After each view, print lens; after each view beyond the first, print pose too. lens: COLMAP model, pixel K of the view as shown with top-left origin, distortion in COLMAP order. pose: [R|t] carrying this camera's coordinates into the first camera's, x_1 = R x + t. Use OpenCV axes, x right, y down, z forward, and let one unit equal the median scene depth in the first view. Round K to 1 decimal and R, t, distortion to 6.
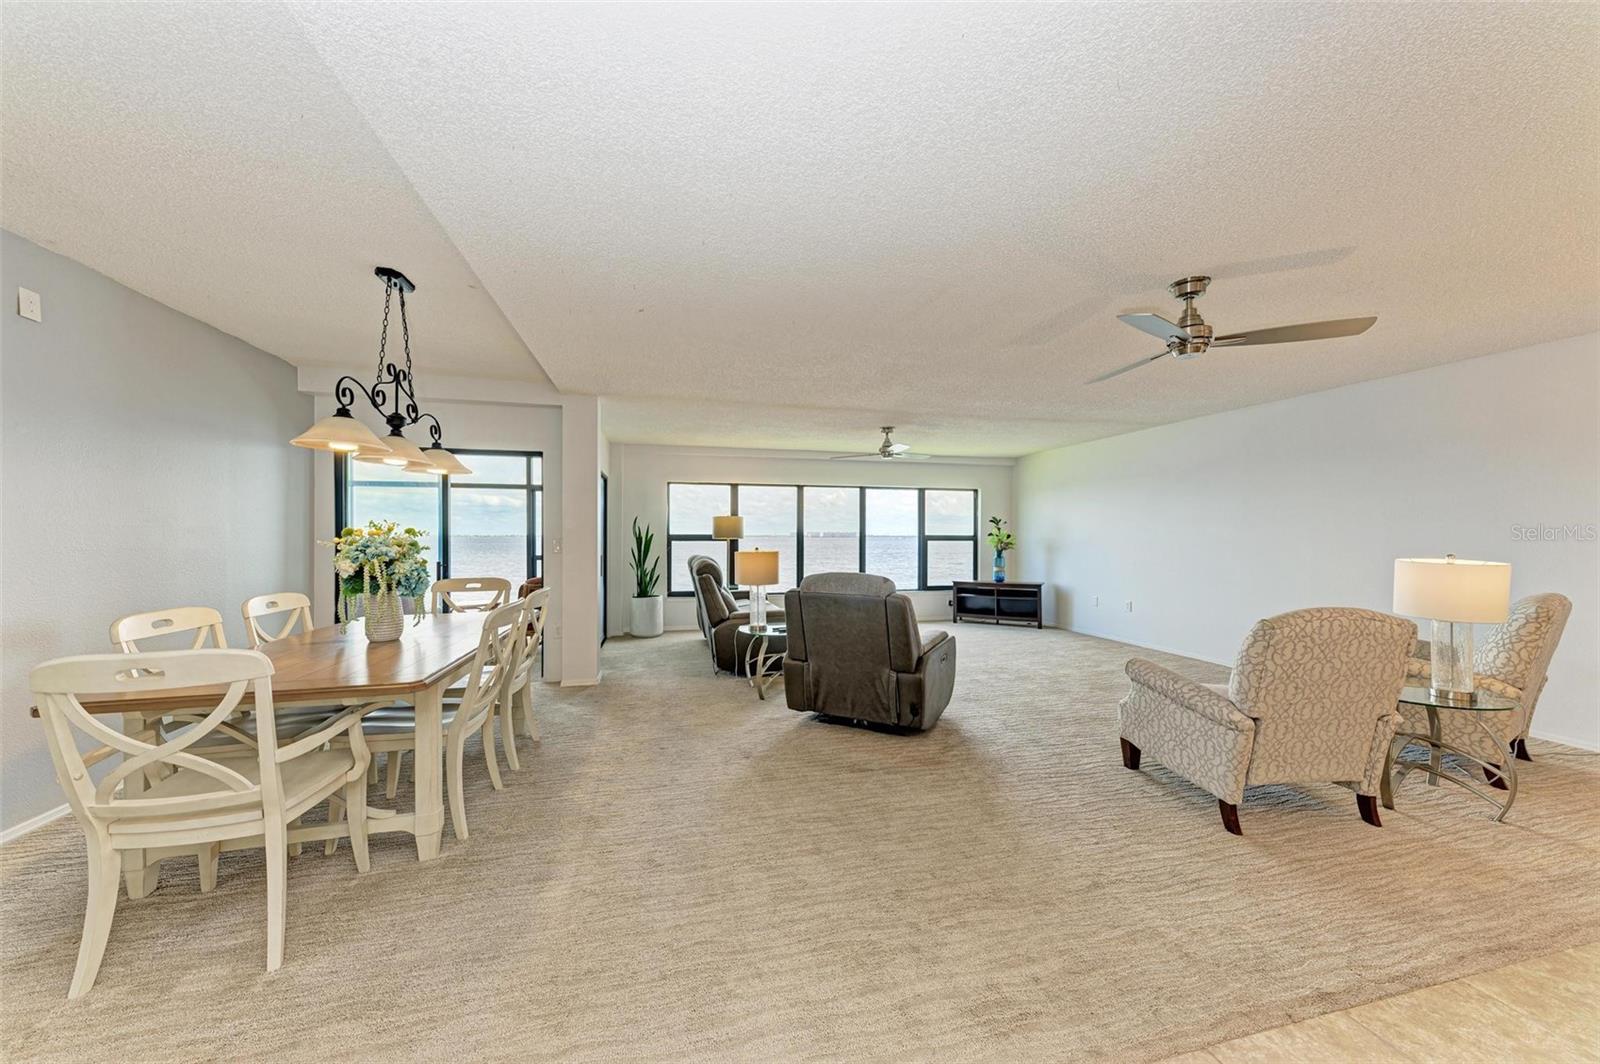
lens RADIAL K [[555.7, 0, 800.6], [0, 555.7, 536.9], [0, 0, 1]] dist [0.000559, -0.000088]
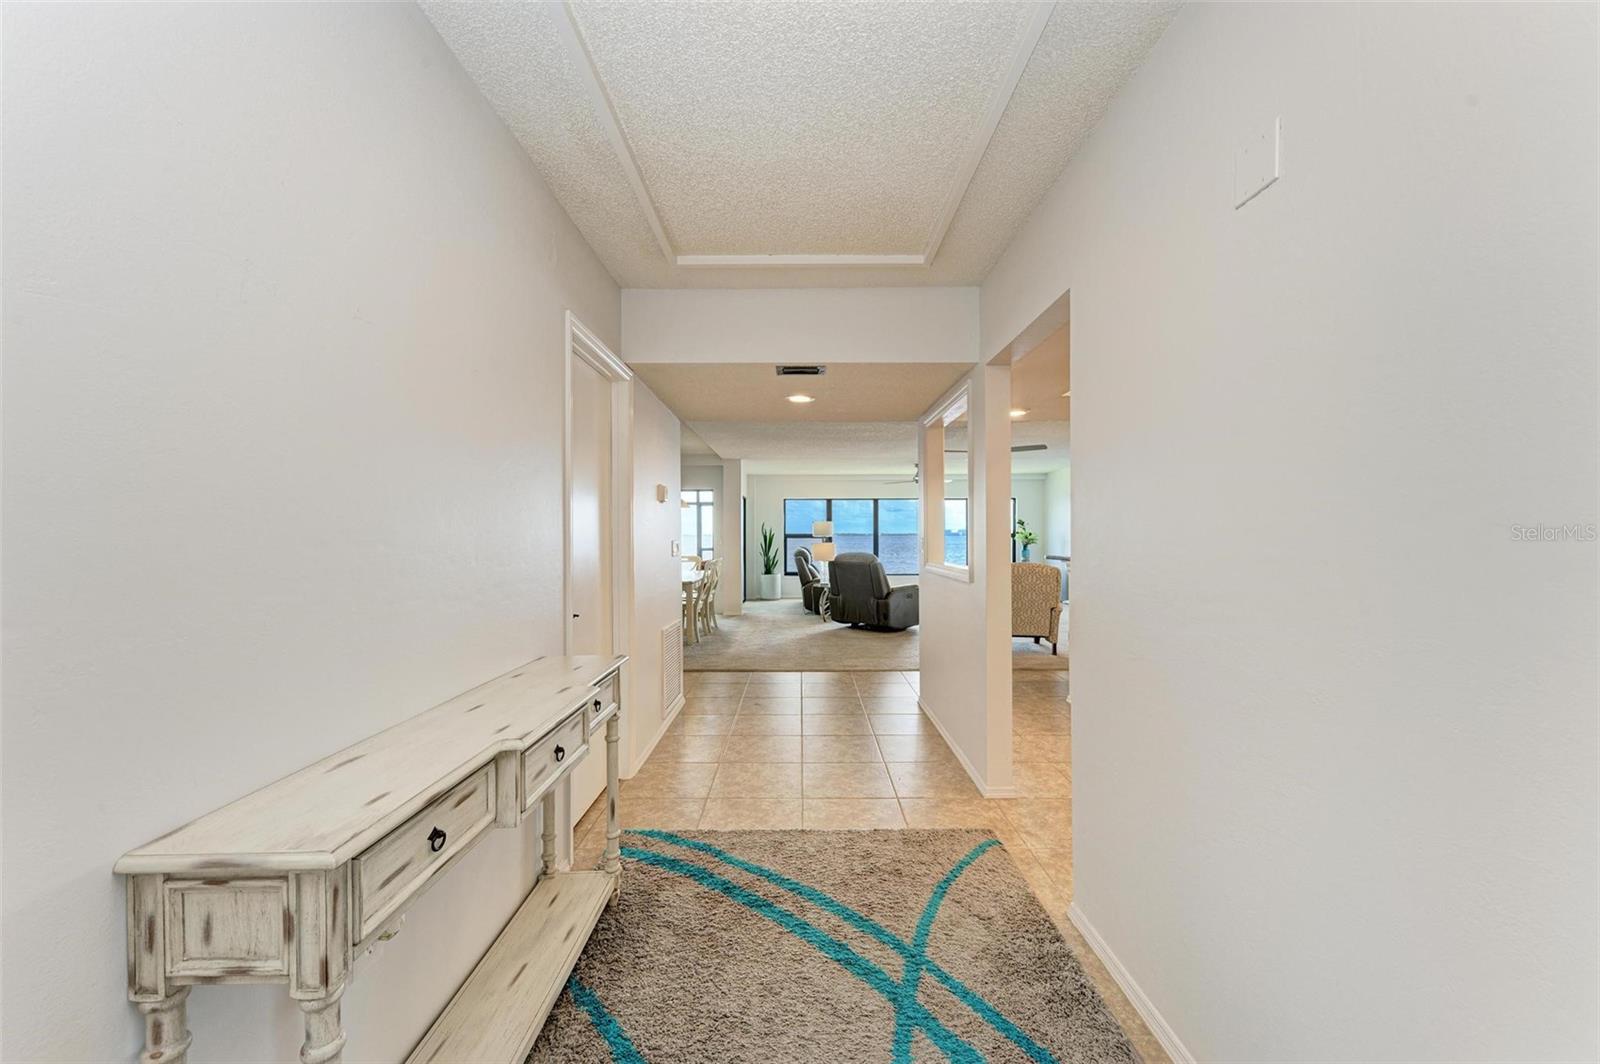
lens RADIAL K [[598.3, 0, 797.4], [0, 598.3, 537.4], [0, 0, 1]] dist [0.007133, -0.000480]
pose [[0.969712, -0.002736, -0.244236, 0.208420], [0.003482, 0.999990, 0.002625, 0.001002], [0.244226, -0.003396, 0.969712, -0.612212]]
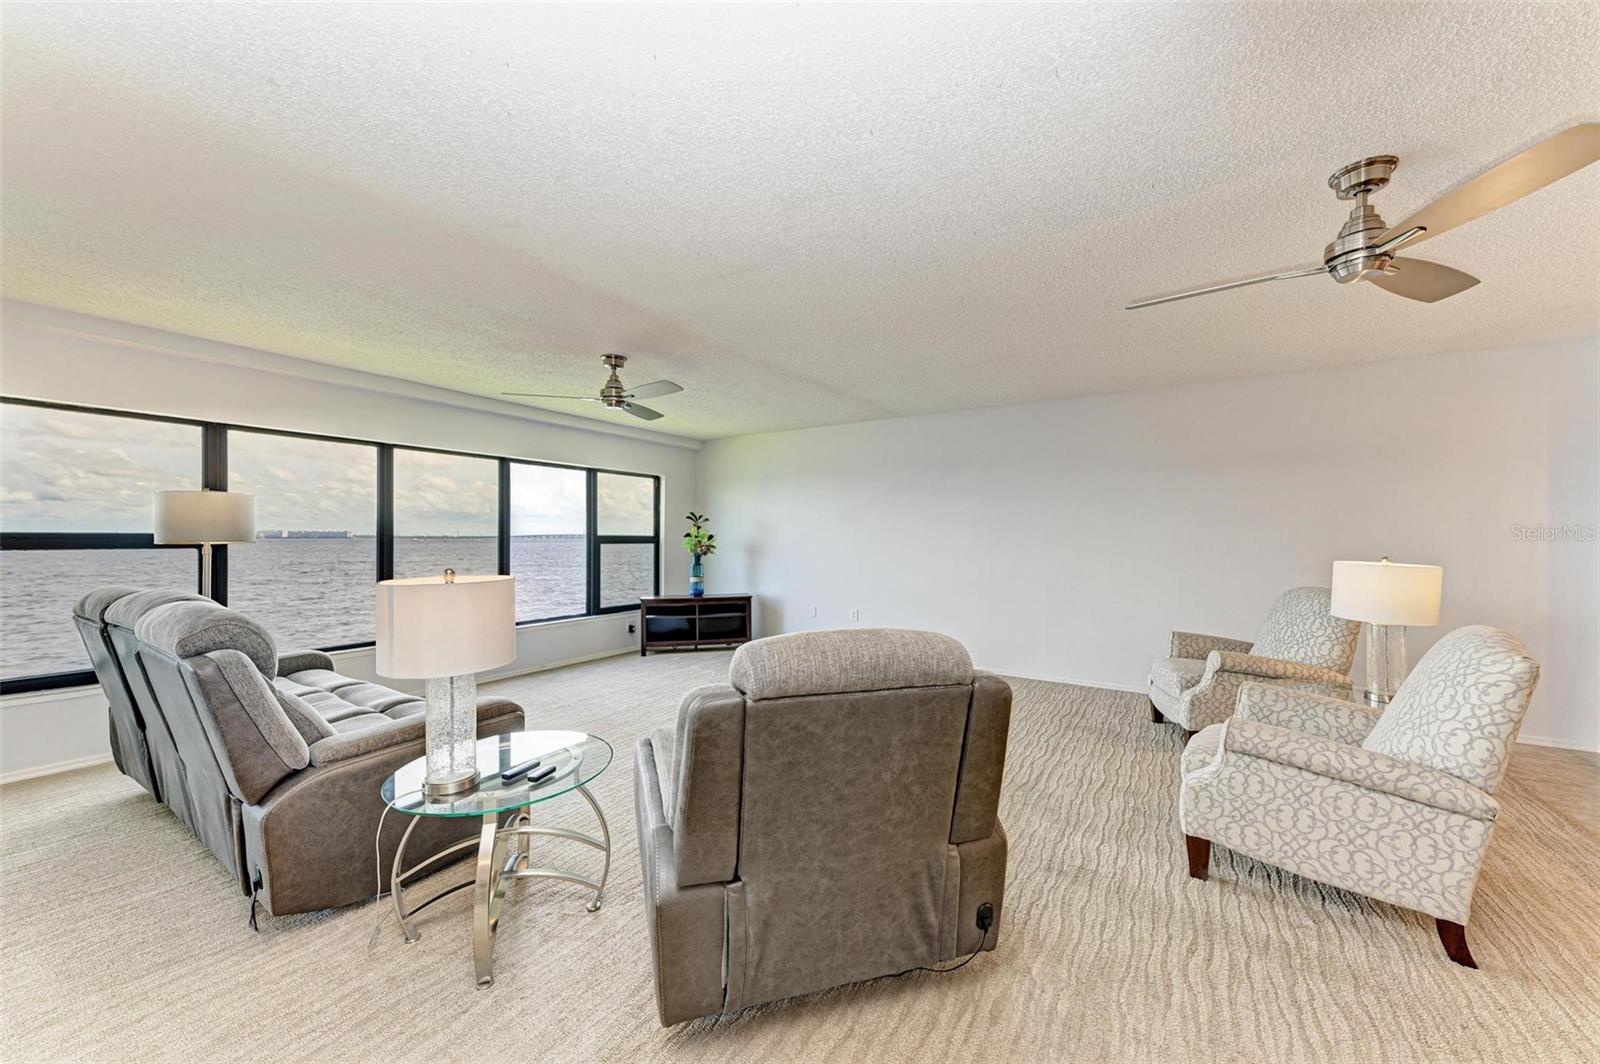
lens RADIAL K [[578.0, 0, 799.1], [0, 578.0, 537.0], [0, 0, 1]] dist [0.016965, -0.006817]
pose [[0.726101, -0.000195, 0.687588, -0.115012], [0.000689, 1.000000, -0.000445, -0.001640], [-0.687587, 0.000797, 0.726101, 0.360154]]
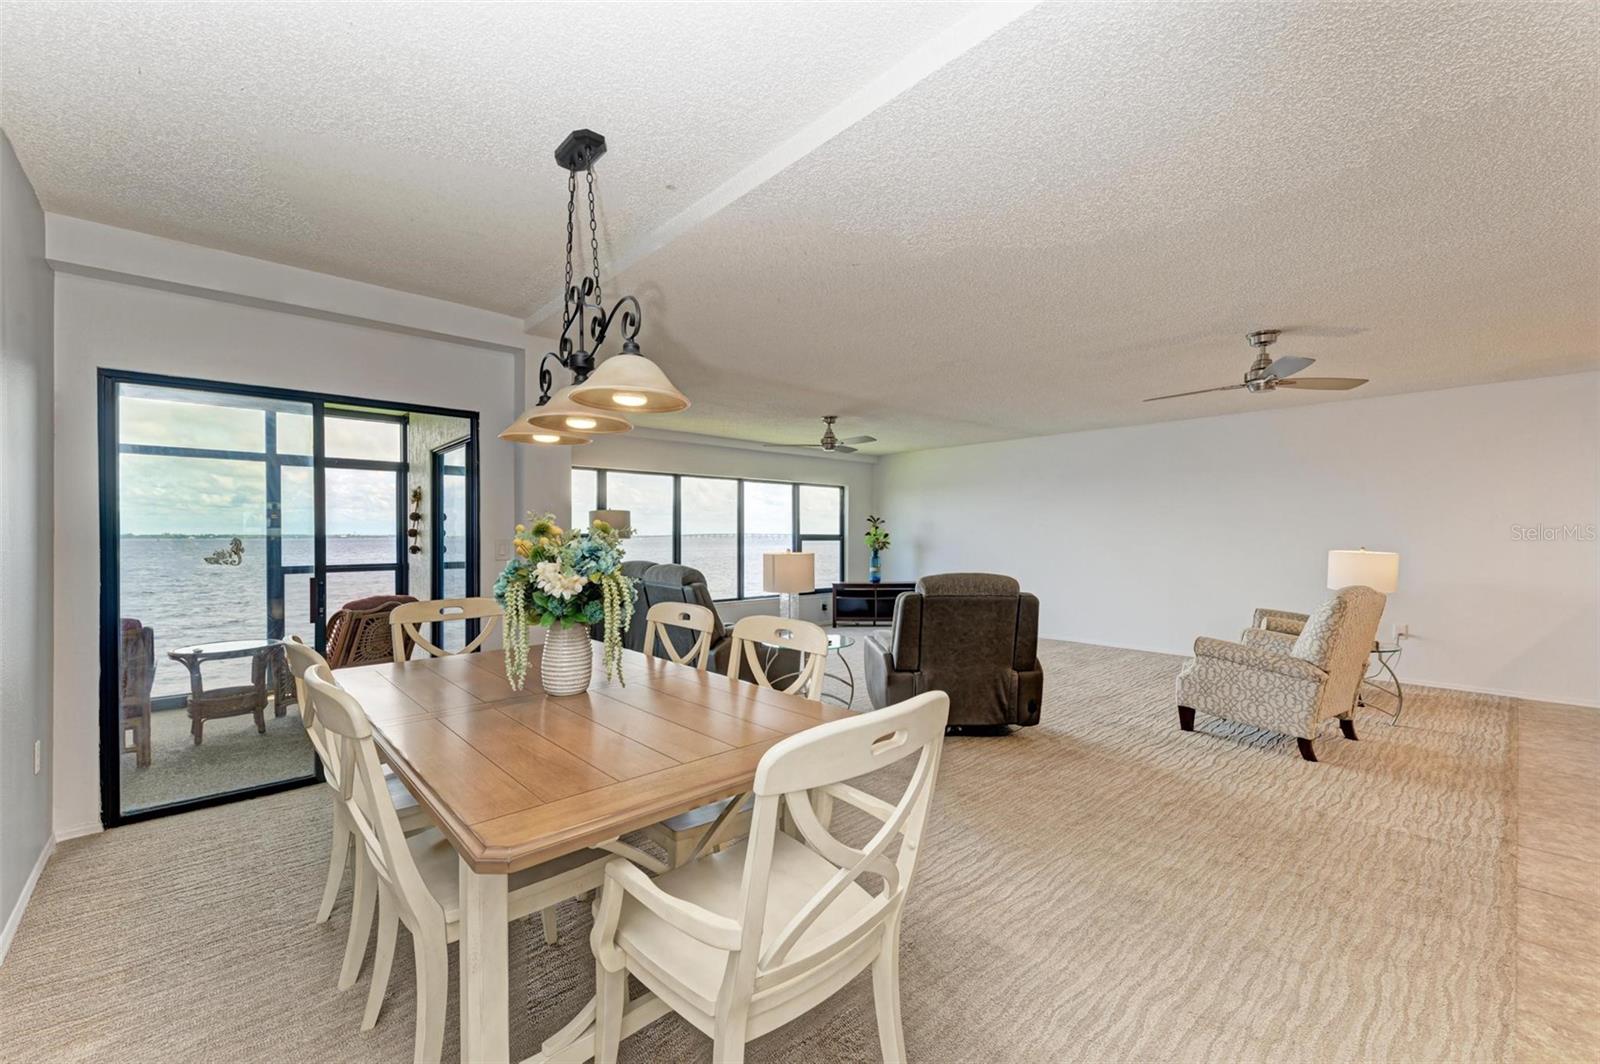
lens RADIAL K [[645.8, 0, 797.0], [0, 645.8, 536.8], [0, 0, 1]] dist [0.007946, -0.000086]
pose [[0.880496, -0.002655, 0.474045, -0.350337], [0.002610, 0.999996, 0.000752, -0.000338], [-0.474046, 0.000575, 0.880500, 0.077989]]
